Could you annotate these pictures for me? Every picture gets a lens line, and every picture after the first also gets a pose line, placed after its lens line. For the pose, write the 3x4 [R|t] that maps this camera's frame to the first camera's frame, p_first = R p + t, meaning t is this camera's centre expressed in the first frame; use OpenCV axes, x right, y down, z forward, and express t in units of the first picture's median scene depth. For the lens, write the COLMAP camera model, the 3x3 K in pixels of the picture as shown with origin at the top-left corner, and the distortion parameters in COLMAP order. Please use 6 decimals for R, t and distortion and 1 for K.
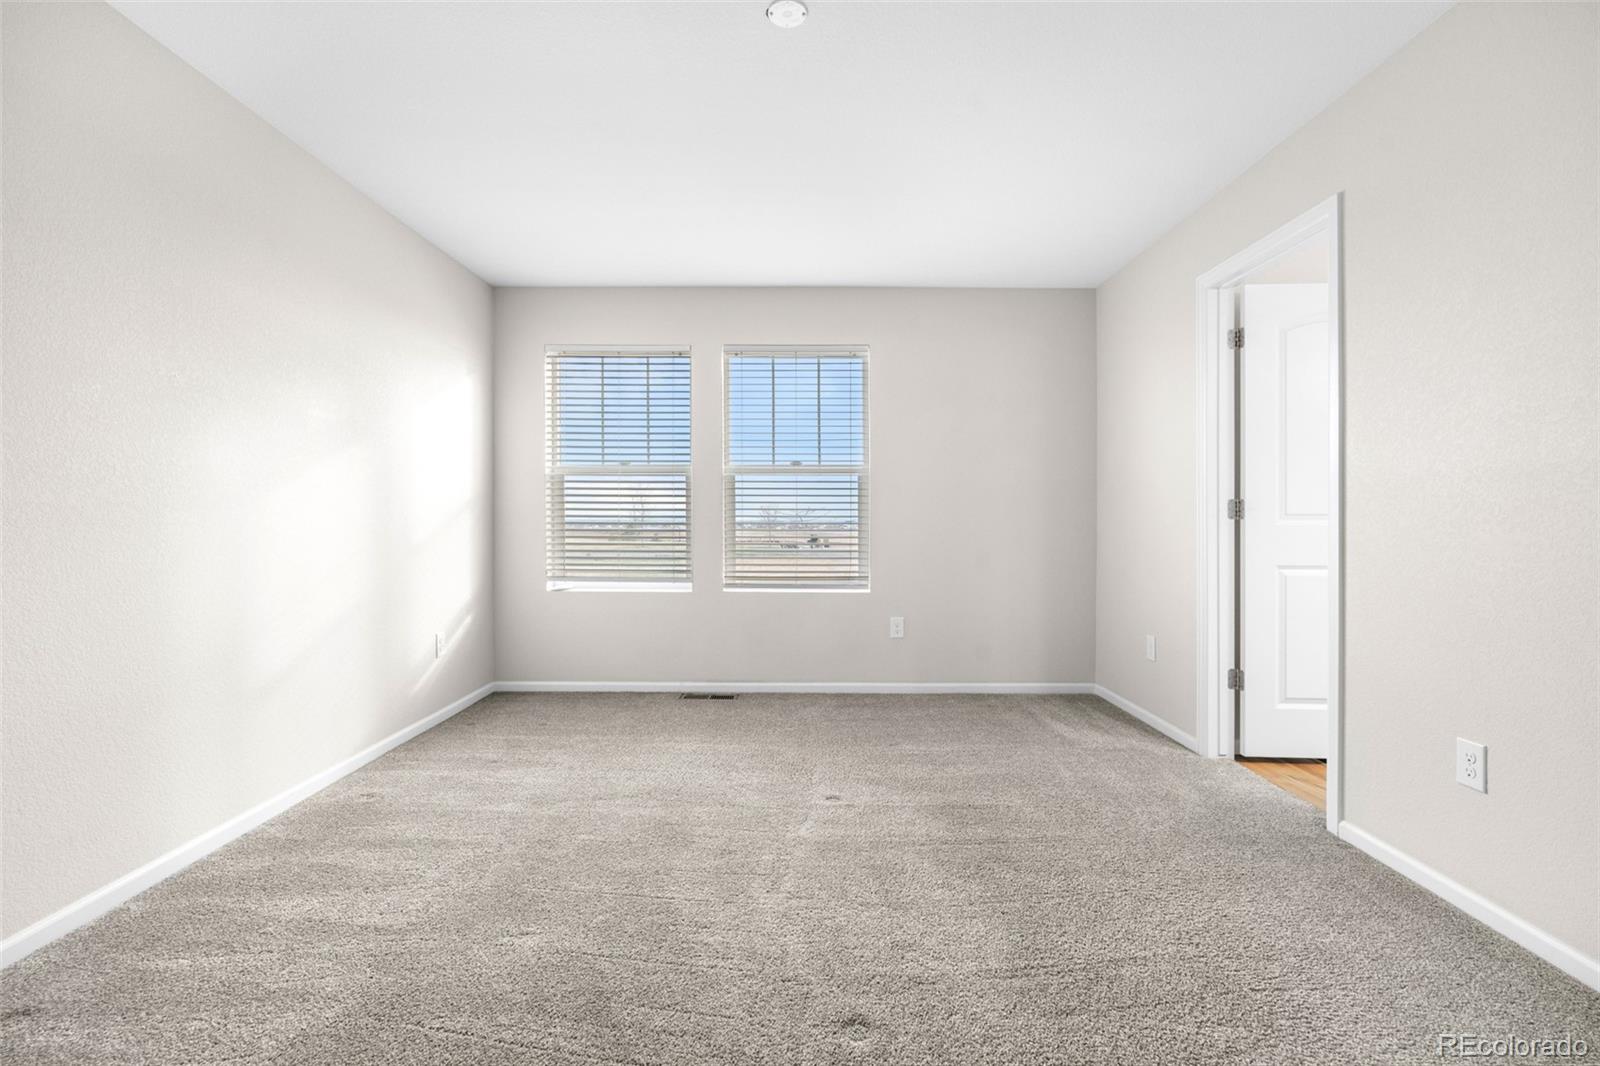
lens RADIAL K [[713.0, 0, 809.2], [0, 713.0, 515.7], [0, 0, 1]] dist [-0.000551, -0.000080]
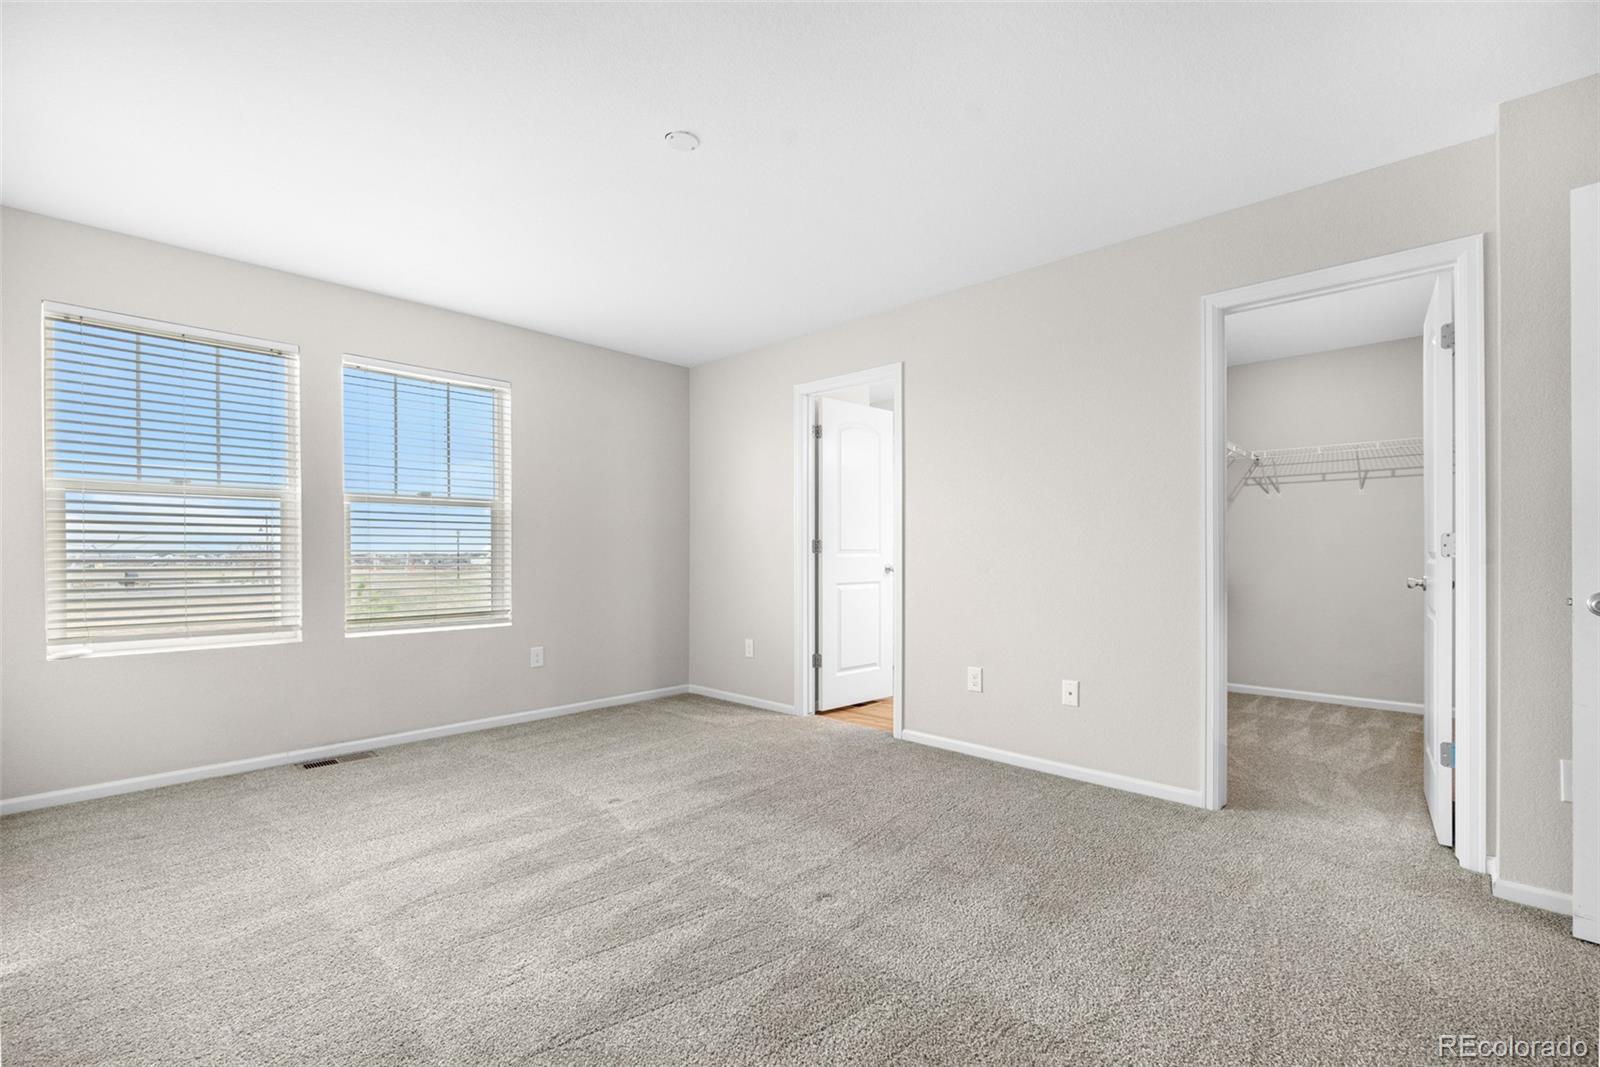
lens RADIAL K [[698.1, 0, 799.1], [0, 698.1, 548.9], [0, 0, 1]] dist [-0.004504, 0.000218]
pose [[0.690256, 0.001151, 0.723565, -0.479776], [-0.001280, 0.999999, -0.000370, -0.003154], [-0.723564, -0.000671, 0.690257, 0.020272]]
